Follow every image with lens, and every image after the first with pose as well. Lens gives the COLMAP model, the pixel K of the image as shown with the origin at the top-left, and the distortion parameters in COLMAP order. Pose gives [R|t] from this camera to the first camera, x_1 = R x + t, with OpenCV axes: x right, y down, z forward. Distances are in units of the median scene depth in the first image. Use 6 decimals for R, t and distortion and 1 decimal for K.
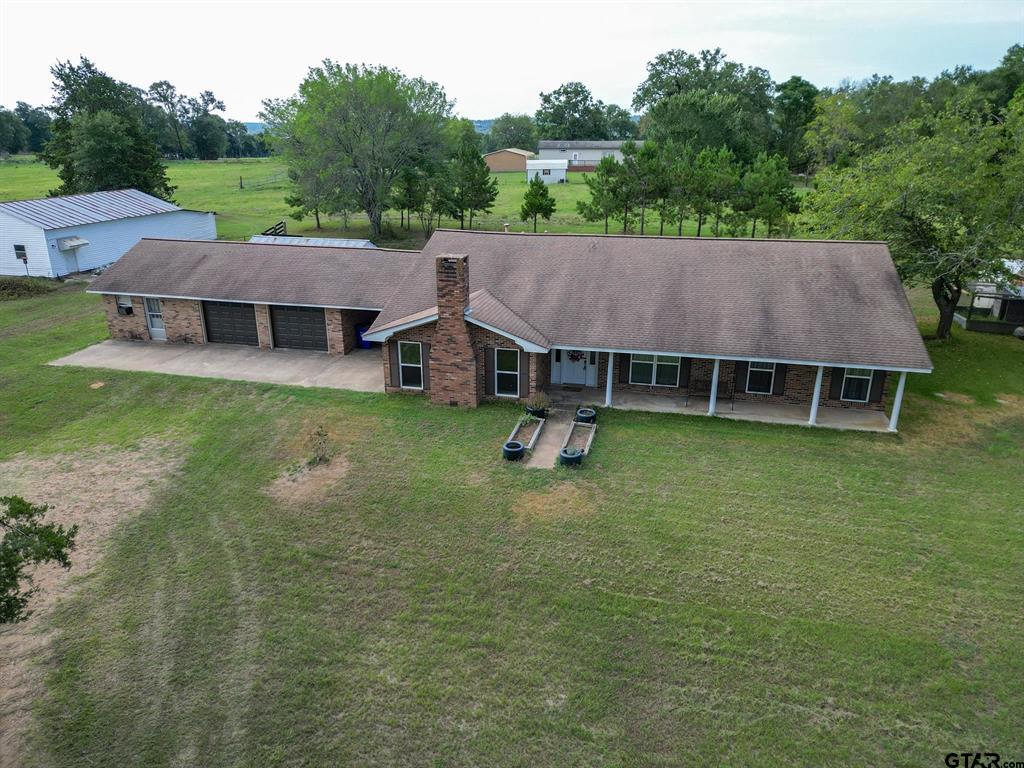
lens RADIAL K [[716.6, 0, 511.3], [0, 716.6, 384.2], [0, 0, 1]] dist [0.059445, -0.048985]
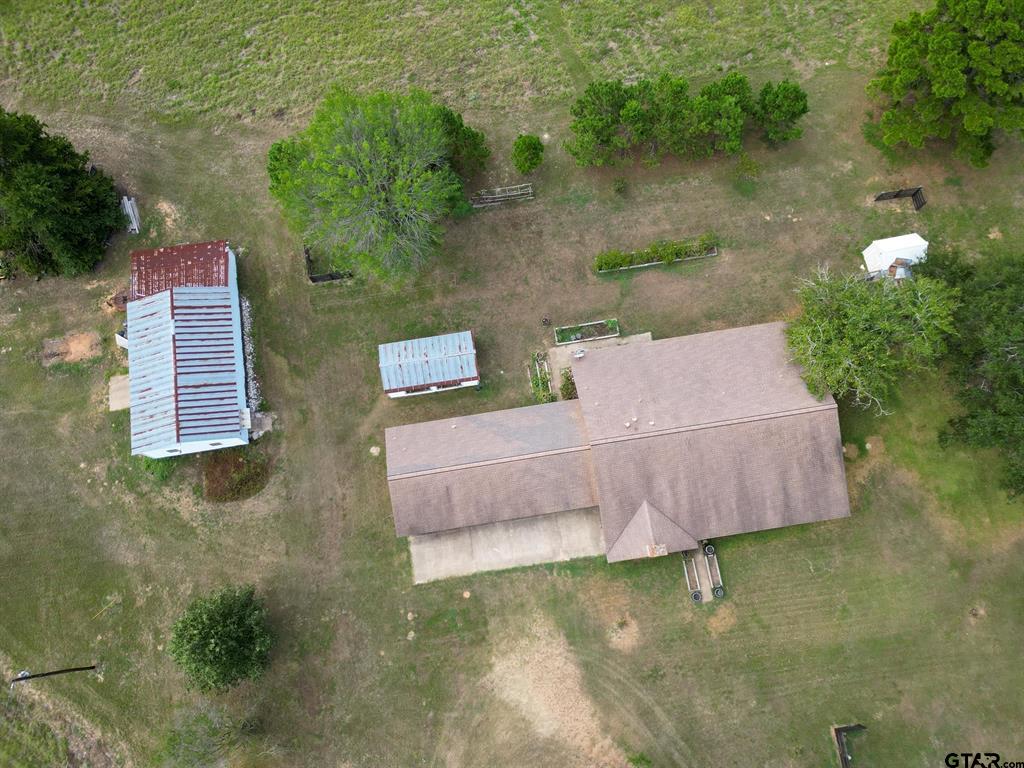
lens RADIAL K [[716.6, 0, 513.0], [0, 716.6, 384.4], [0, 0, 1]] dist [0.059445, -0.048985]
pose [[0.925163, -0.366756, 0.097791, -0.460285], [0.126221, 0.540240, 0.831991, -2.031297], [-0.357969, -0.757384, 0.546103, 0.336649]]
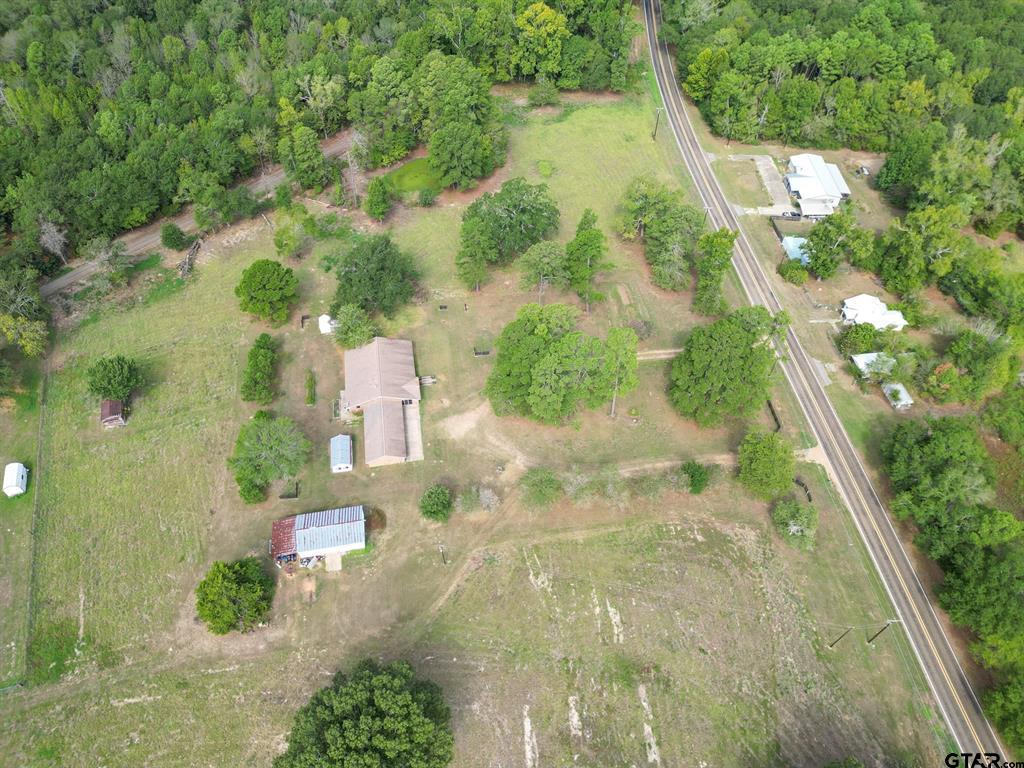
lens RADIAL K [[716.6, 0, 513.0], [0, 716.6, 383.4], [0, 0, 1]] dist [0.059445, -0.048985]
pose [[-0.383105, -0.708605, 0.592545, -3.976377], [0.300449, 0.511012, 0.805355, -4.753976], [-0.873476, 0.486565, 0.017128, 0.114888]]
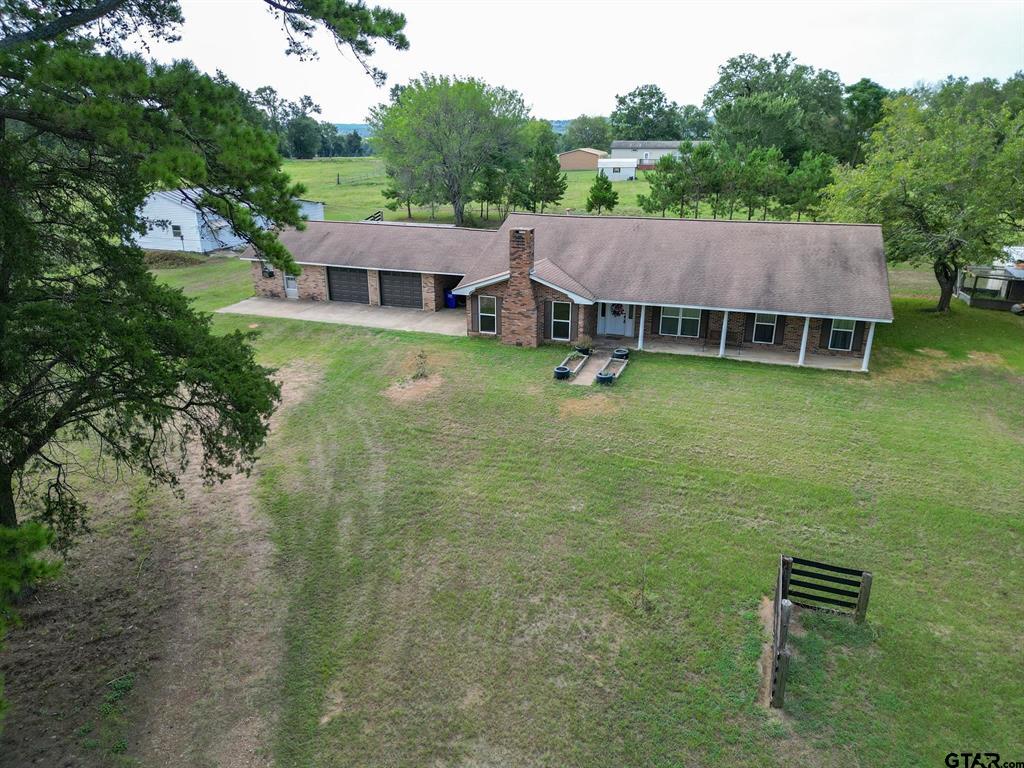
lens RADIAL K [[716.6, 0, 511.1], [0, 716.6, 386.3], [0, 0, 1]] dist [0.059445, -0.048985]
pose [[0.994635, 0.034417, -0.097557, 0.032262], [-0.034203, 0.999407, 0.003867, 0.095401], [0.097632, -0.000510, 0.995222, -0.281473]]
